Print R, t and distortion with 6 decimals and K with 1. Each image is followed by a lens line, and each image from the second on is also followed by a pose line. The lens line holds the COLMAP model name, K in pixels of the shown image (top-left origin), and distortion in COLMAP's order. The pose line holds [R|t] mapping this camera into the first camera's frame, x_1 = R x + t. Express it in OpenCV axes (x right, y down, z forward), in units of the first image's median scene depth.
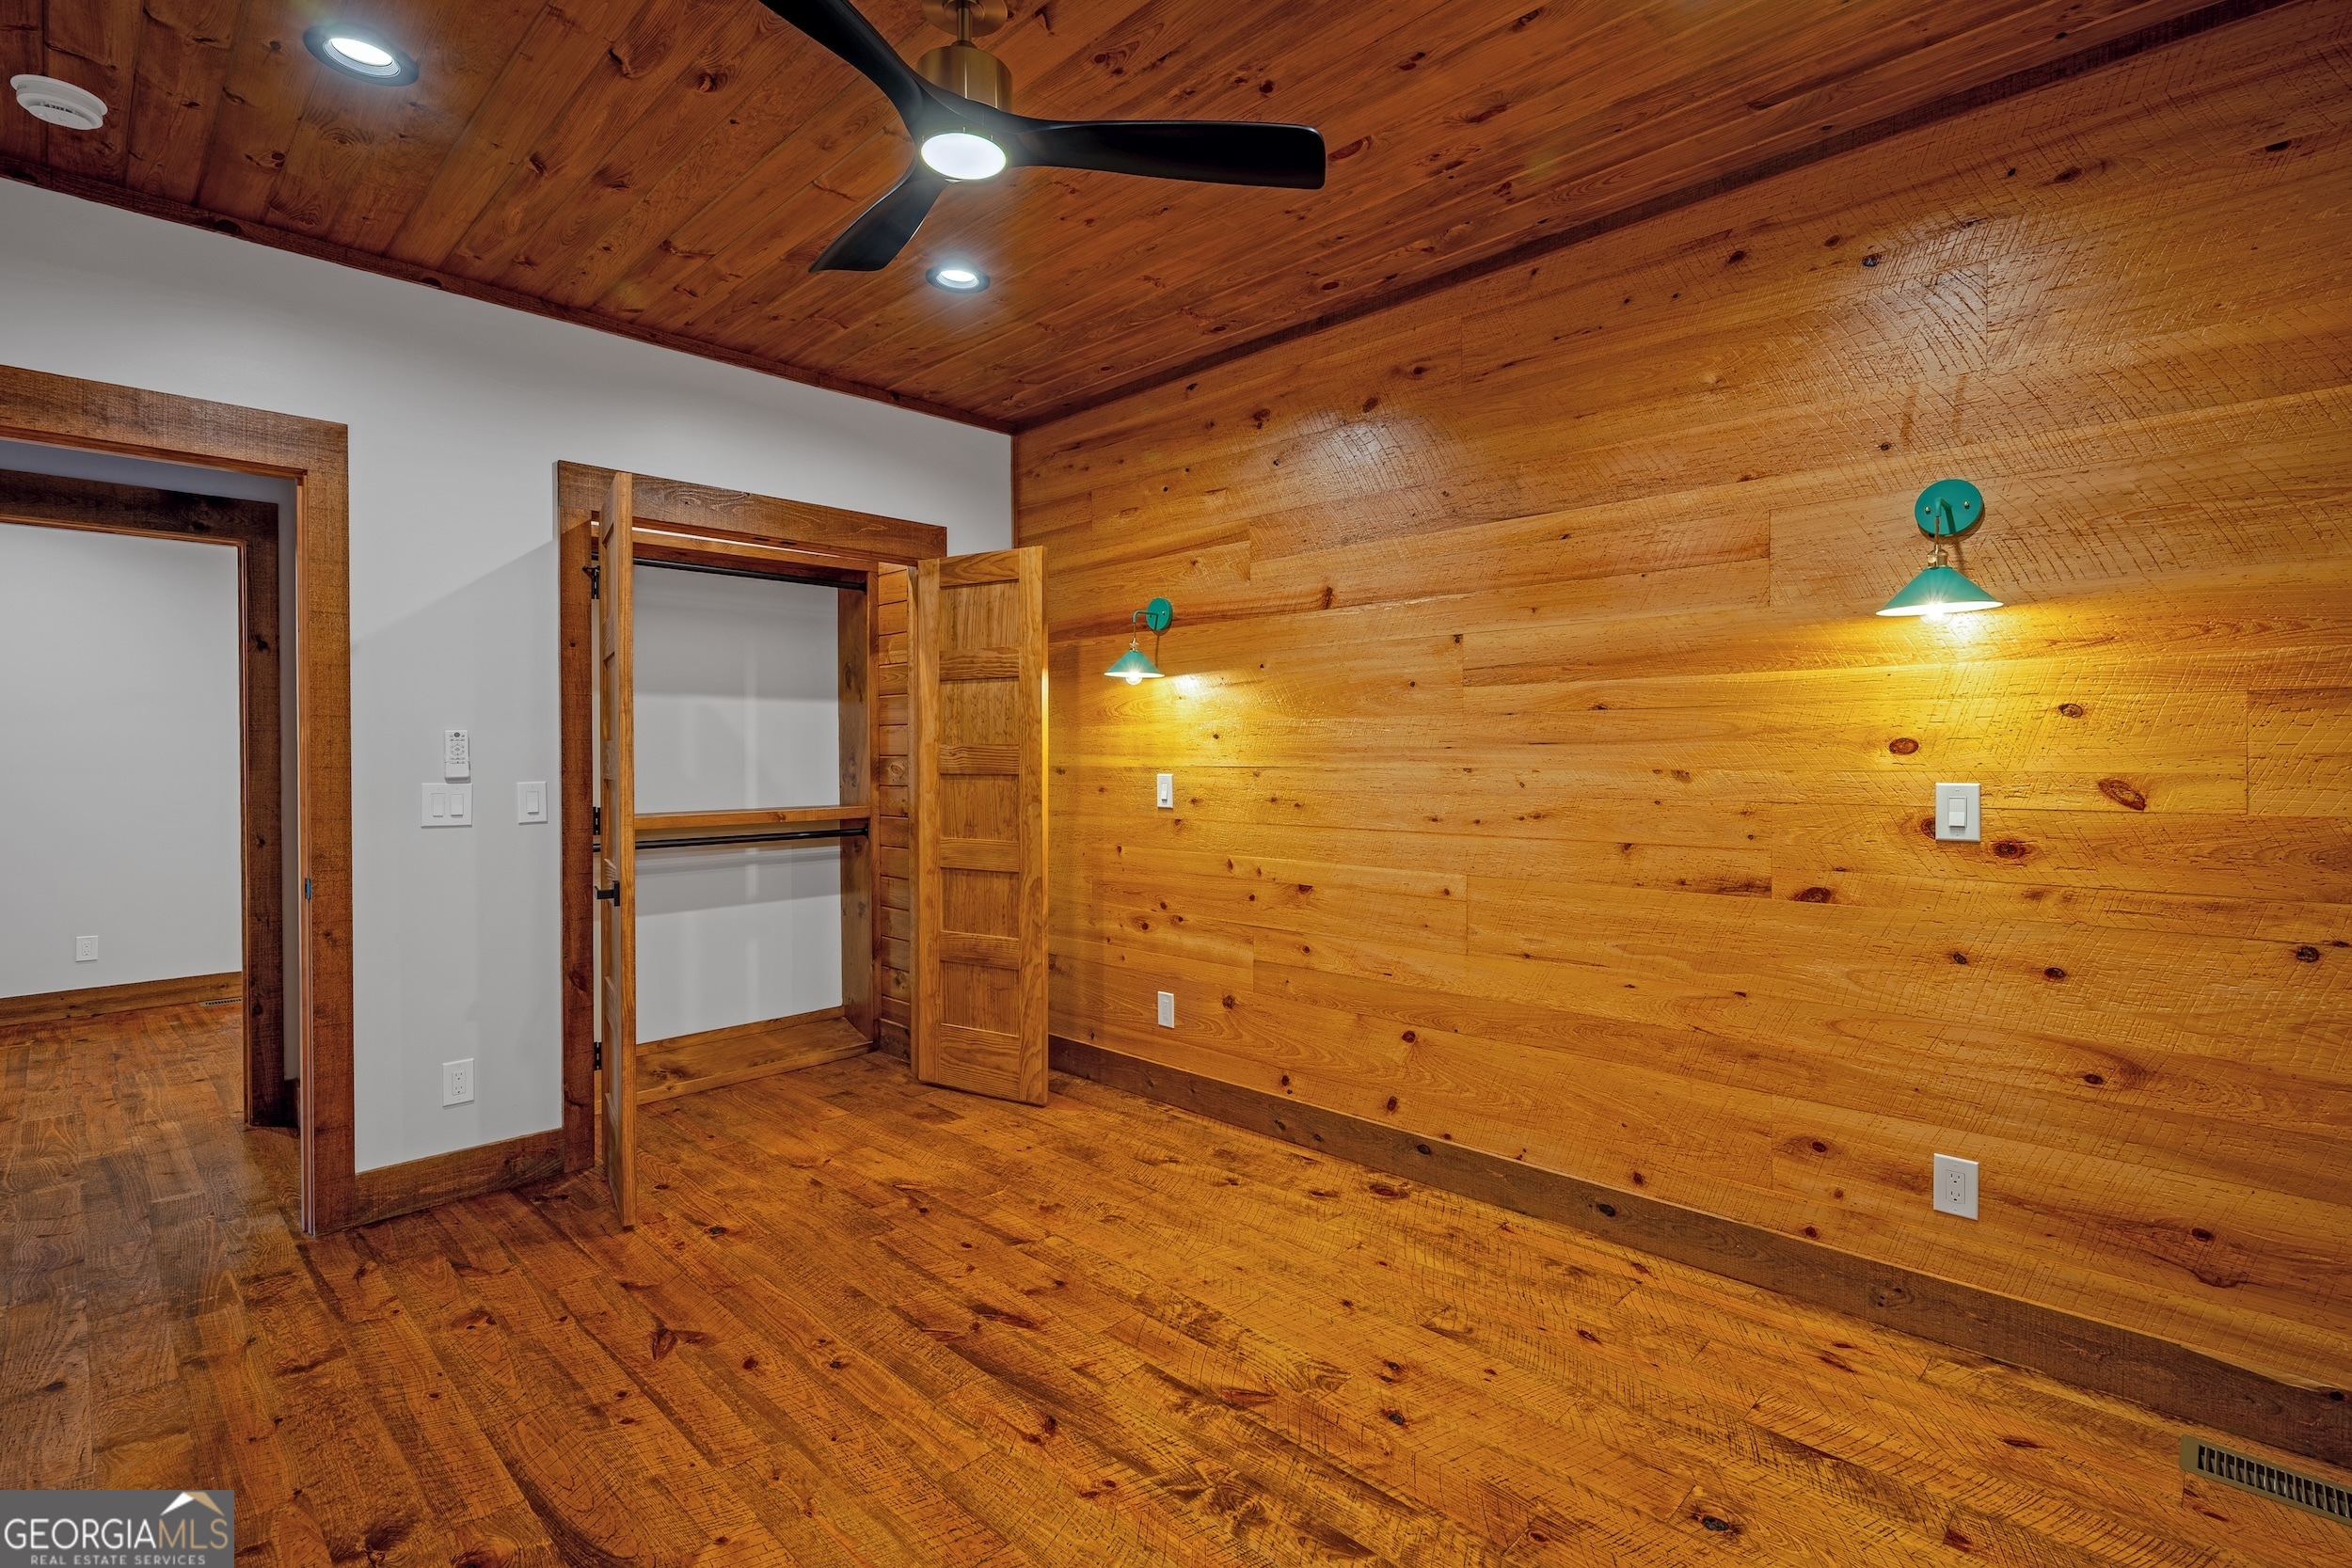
lens RADIAL K [[1078.0, 0, 1167.0], [0, 1078.0, 765.9], [0, 0, 1]] dist [-0.004100, 0.000145]
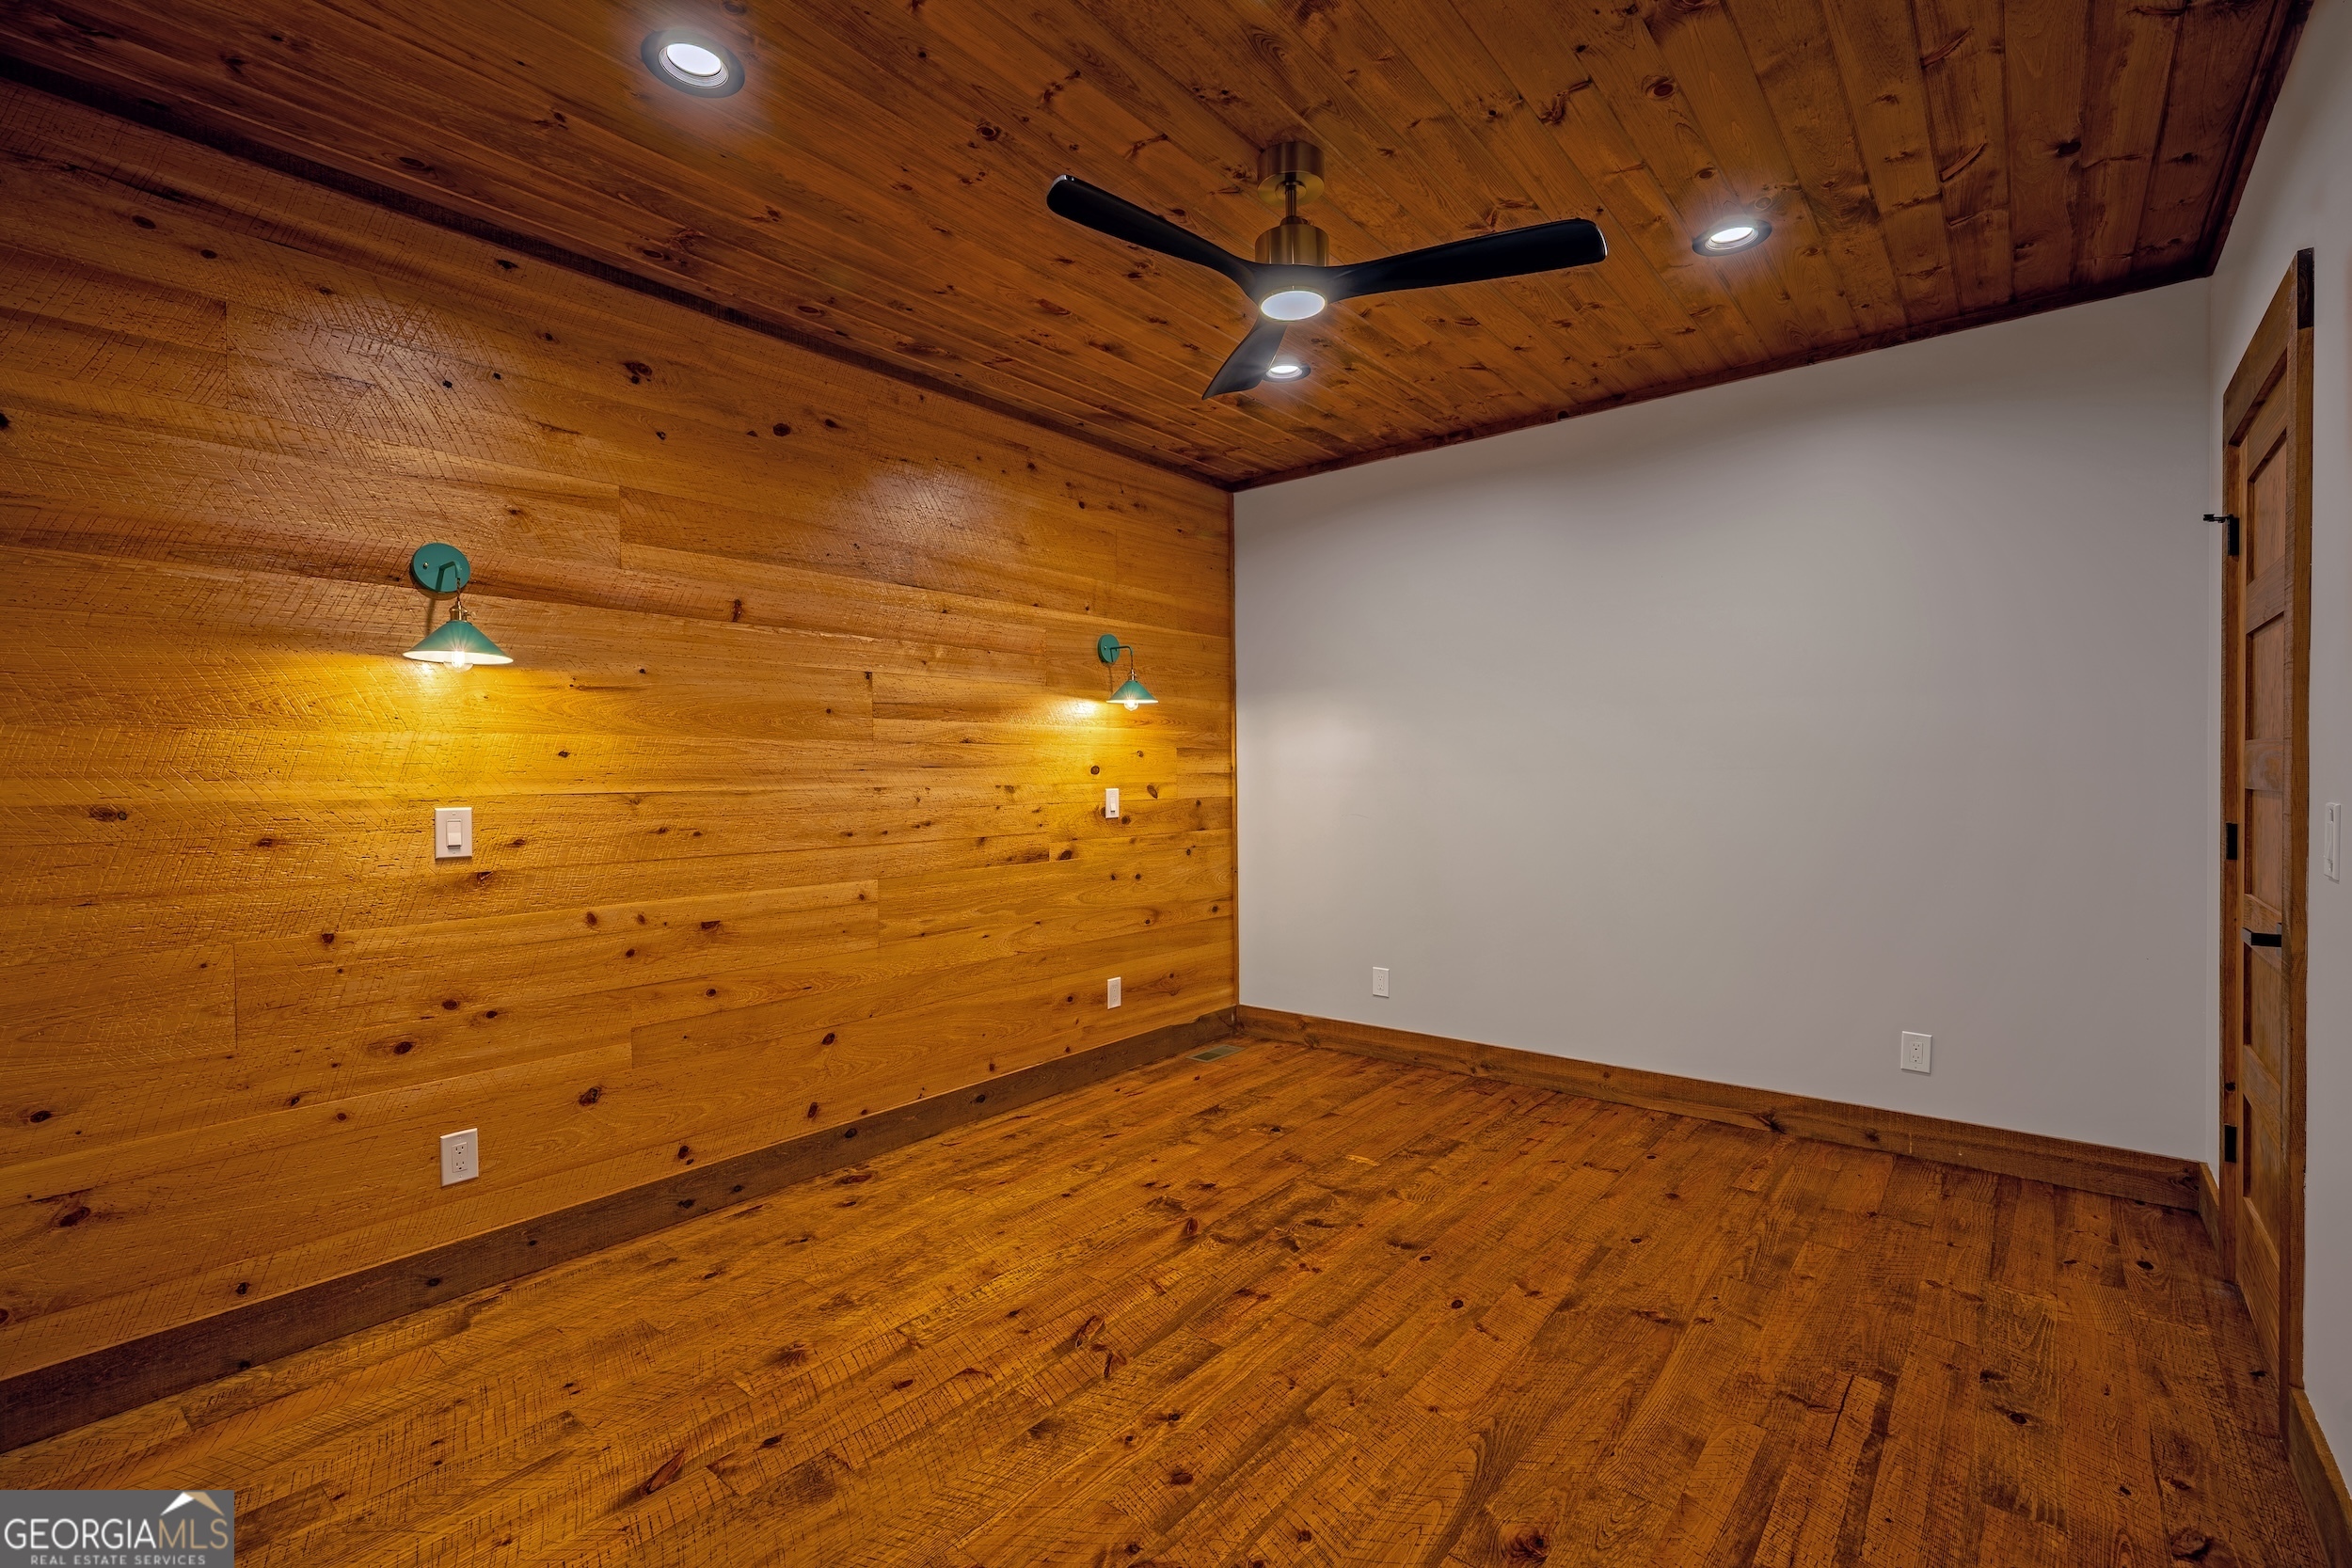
lens RADIAL K [[1078.0, 0, 1167.0], [0, 1078.0, 785.6], [0, 0, 1]] dist [-0.004100, 0.000145]
pose [[-0.092746, -0.009468, 0.995645, -0.911186], [0.017357, 0.999787, 0.011124, -0.007659], [-0.995539, 0.018313, -0.092562, 0.792354]]
